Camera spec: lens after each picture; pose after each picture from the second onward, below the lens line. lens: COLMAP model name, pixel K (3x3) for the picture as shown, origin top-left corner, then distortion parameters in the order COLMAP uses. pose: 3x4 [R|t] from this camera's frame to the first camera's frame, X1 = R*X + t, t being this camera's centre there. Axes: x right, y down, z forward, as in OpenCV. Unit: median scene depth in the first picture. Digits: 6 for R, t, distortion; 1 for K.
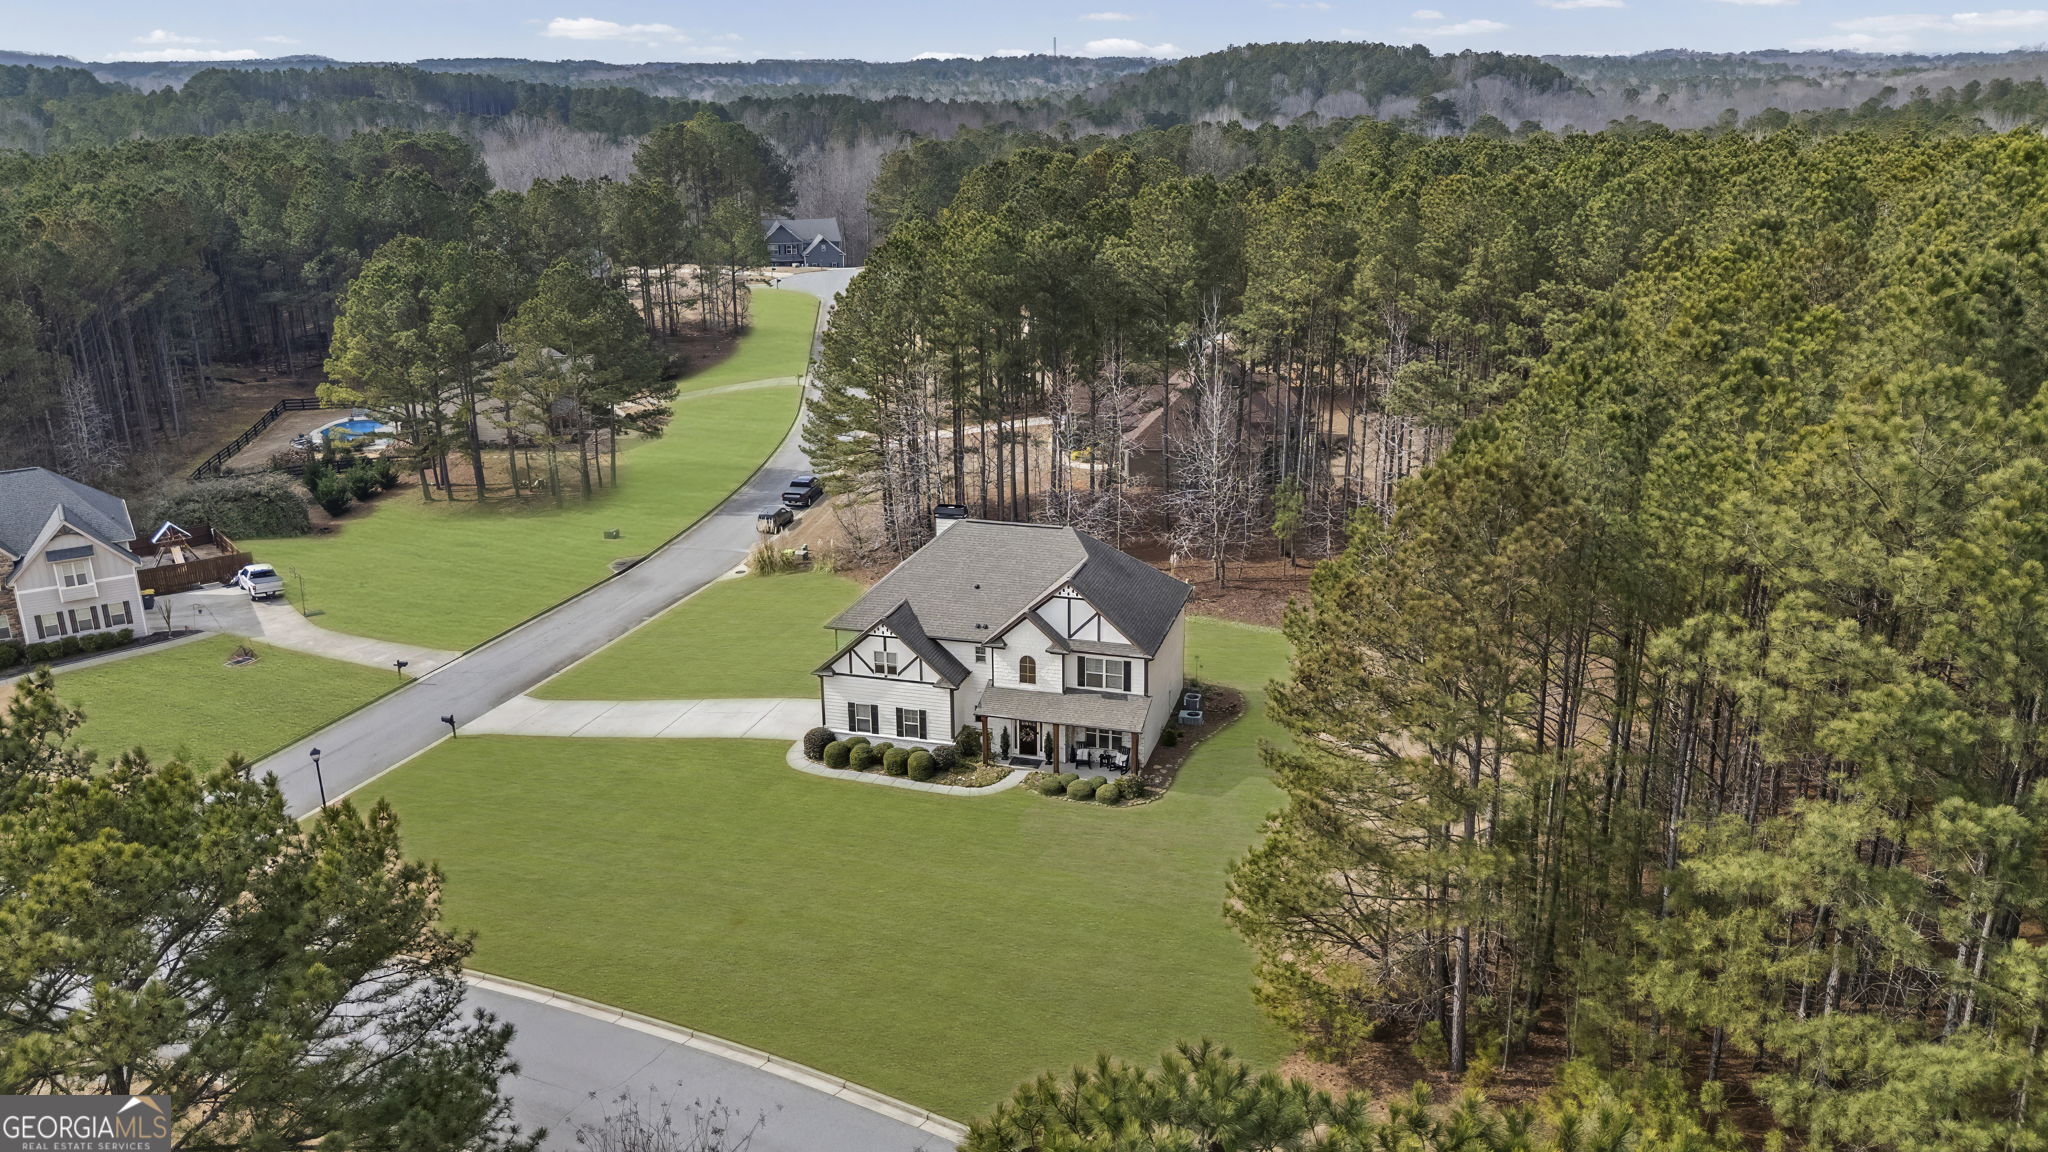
lens RADIAL K [[1552.3, 0, 1053.4], [0, 1552.3, 488.0], [0, 0, 1]] dist [0.077651, -0.004492]
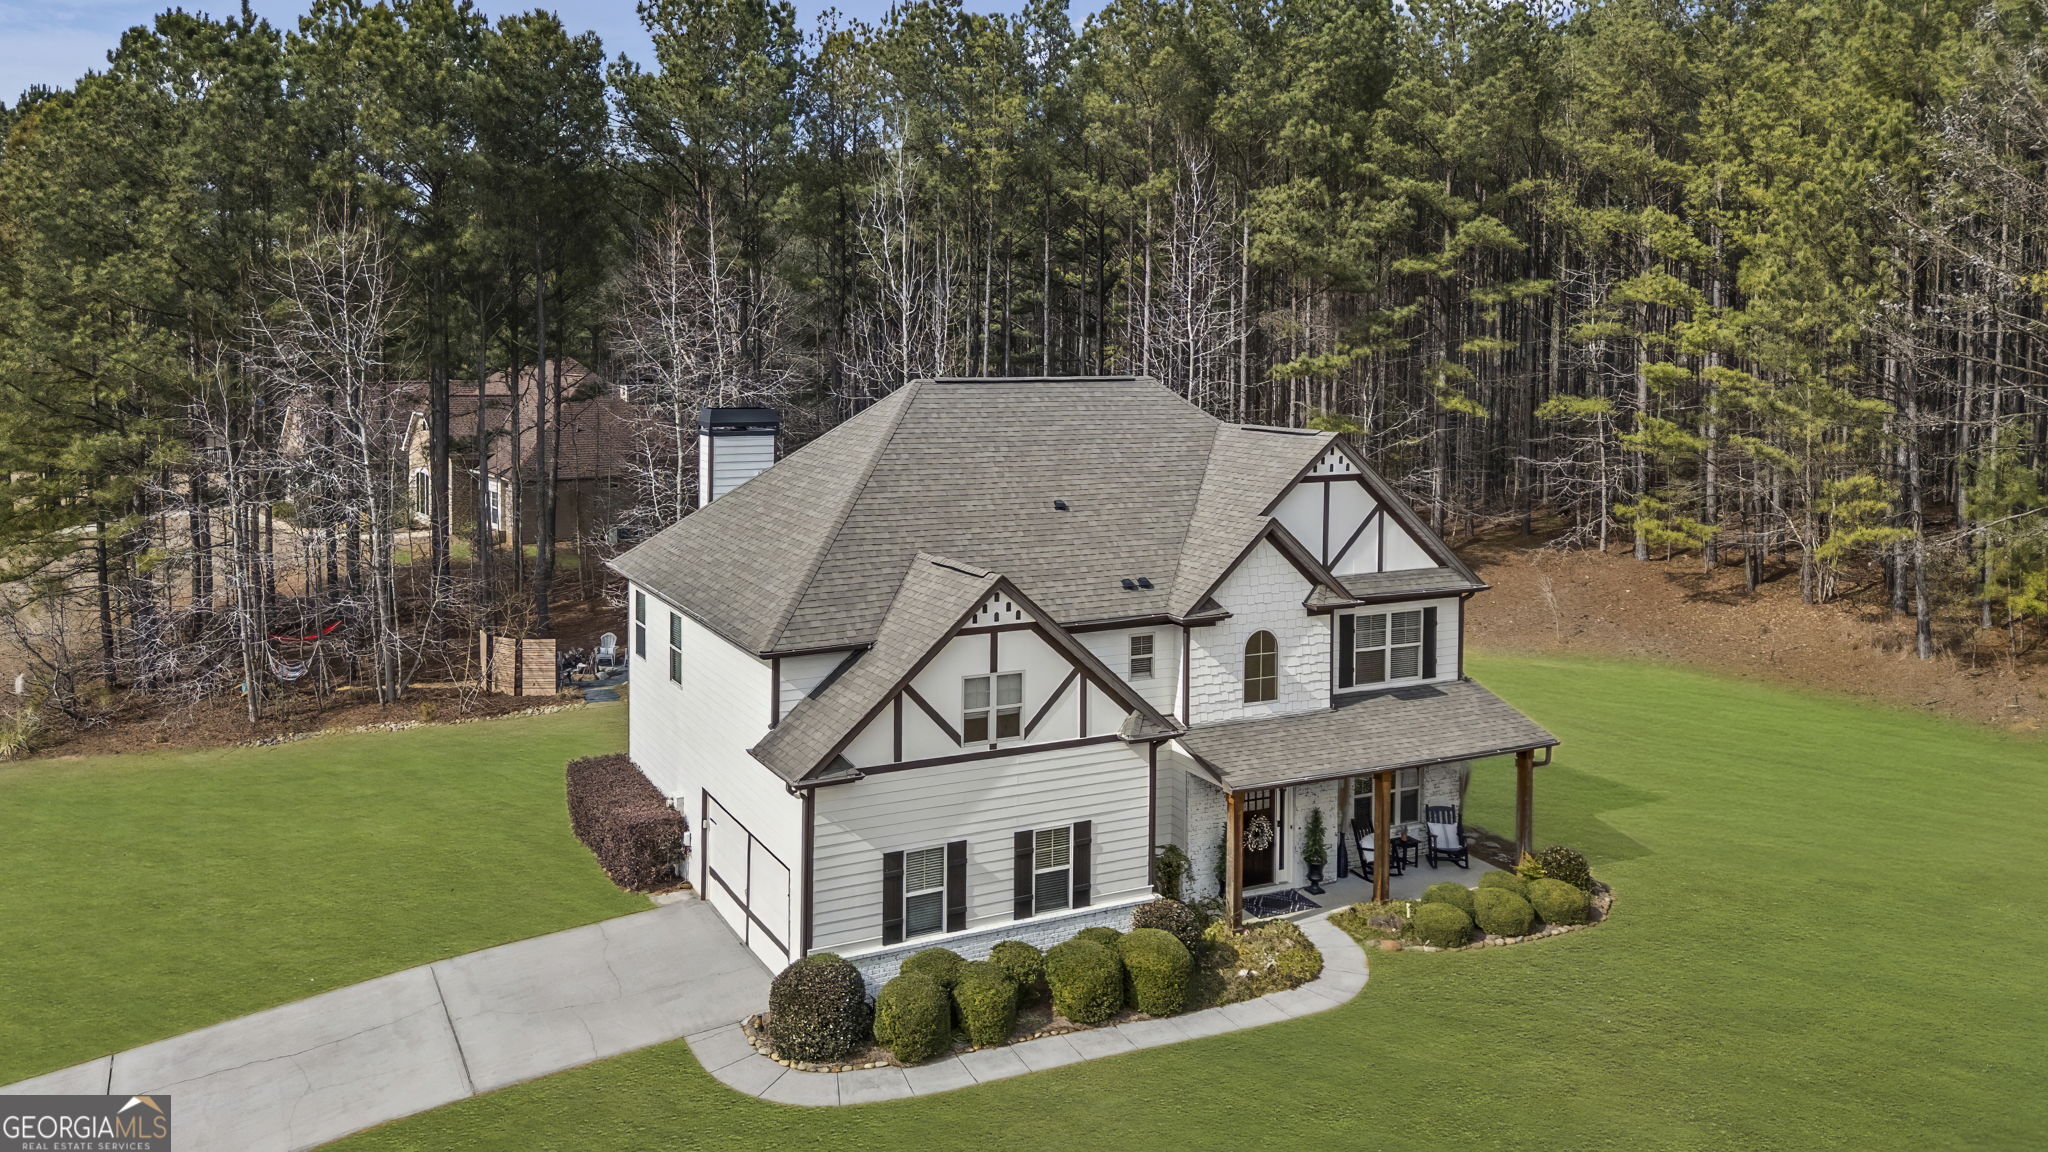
lens RADIAL K [[1581.8, 0, 1026.3], [0, 1581.8, 381.5], [0, 0, 1]] dist [0.084371, -0.001185]
pose [[0.742553, -0.026643, 0.669257, -0.343694], [0.157059, 0.978275, -0.135315, 0.089776], [-0.651113, 0.205592, 0.730605, 0.712616]]
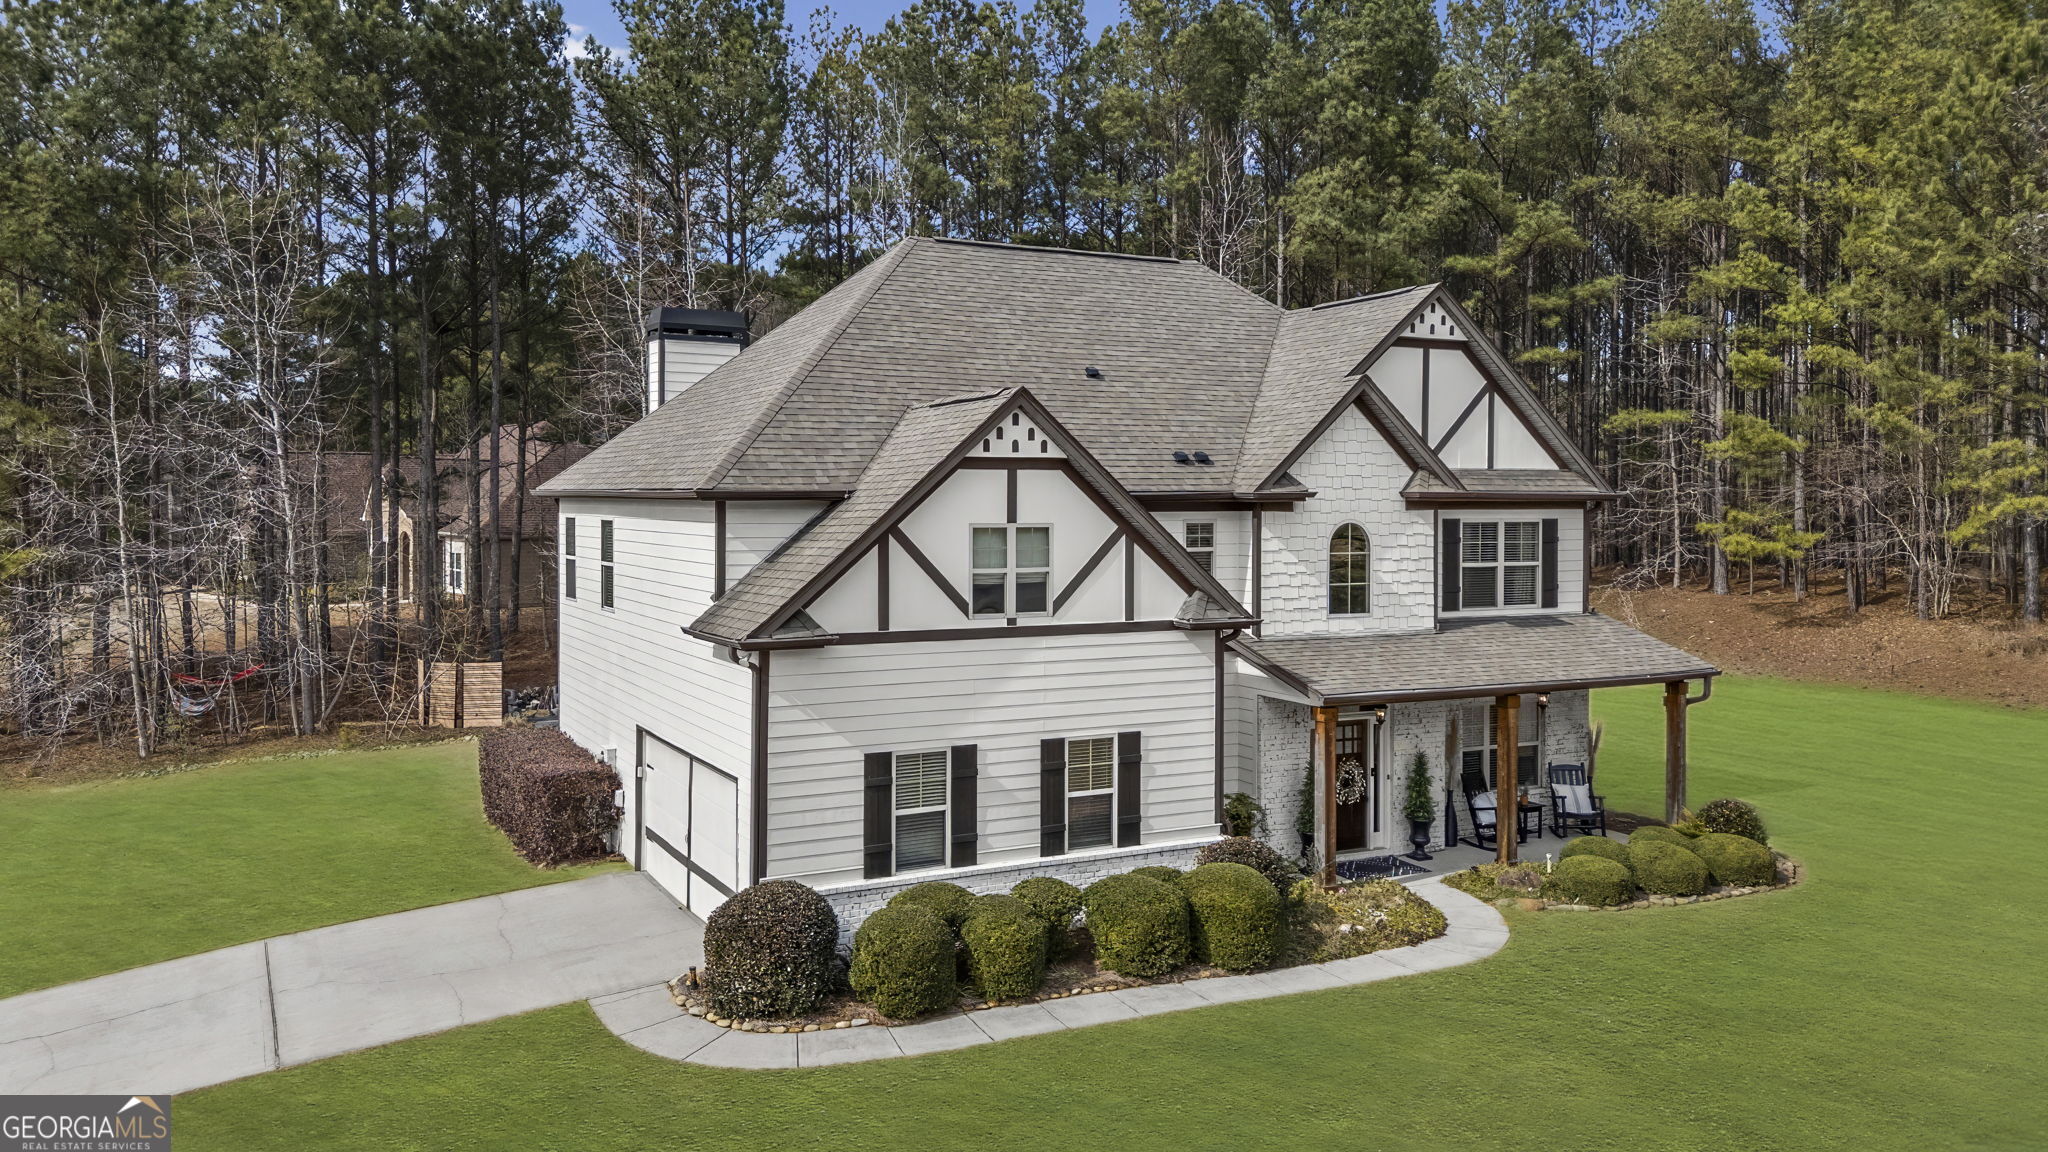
lens RADIAL K [[1552.3, 0, 1053.4], [0, 1552.3, 488.0], [0, 0, 1]] dist [0.077651, -0.004492]
pose [[0.733552, -0.003955, 0.679622, -0.283868], [0.165413, 0.970952, -0.172889, 0.146210], [-0.659197, 0.239242, 0.712898, 0.800382]]
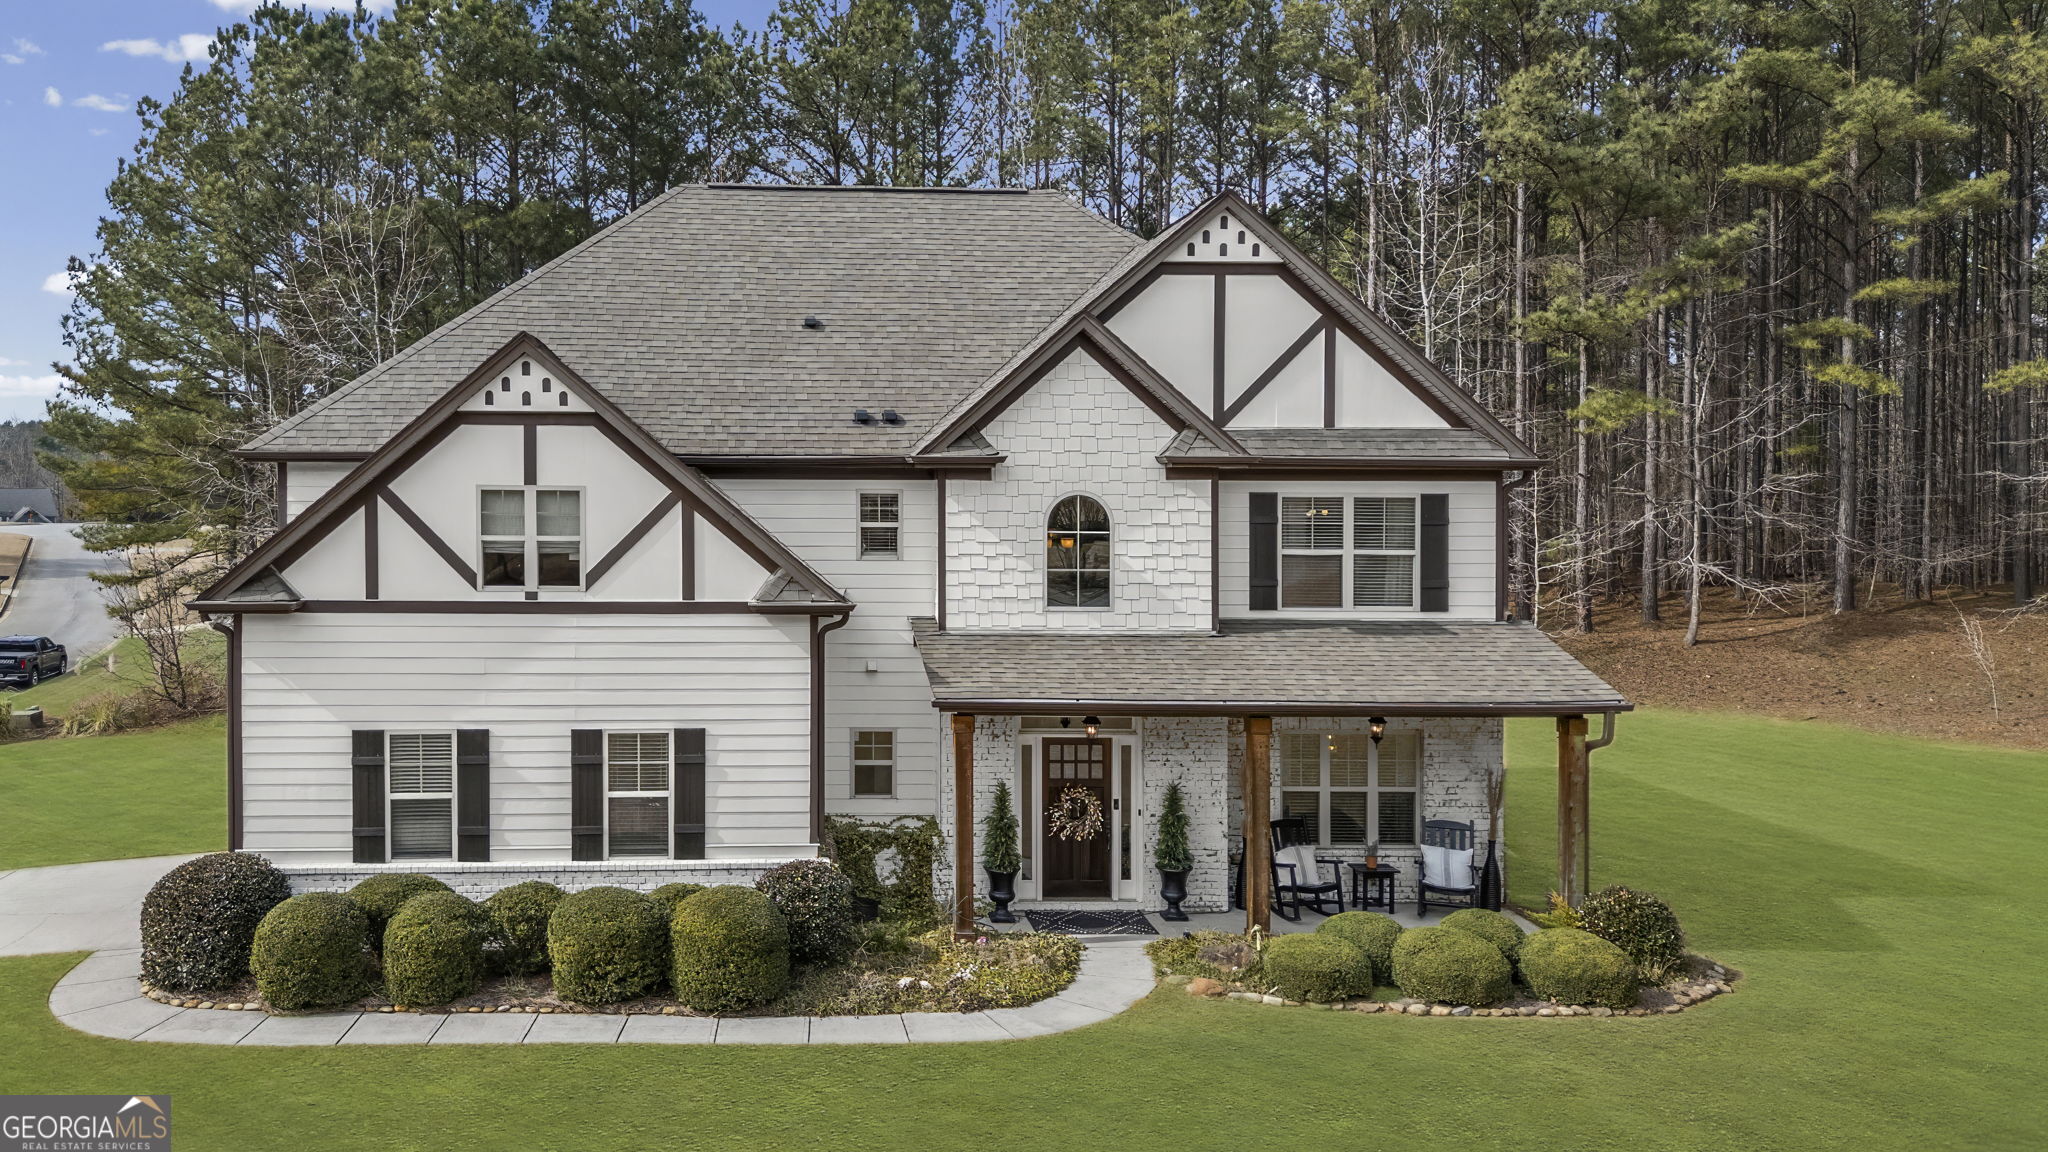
lens RADIAL K [[1652.7, 0, 848.0], [0, 1652.7, 517.6], [0, 0, 1]] dist [0.049802, 0.000083]
pose [[0.950801, -0.007374, 0.309714, -0.140219], [0.076517, 0.974334, -0.211702, 0.167168], [-0.300204, 0.224985, 0.926963, 0.747316]]
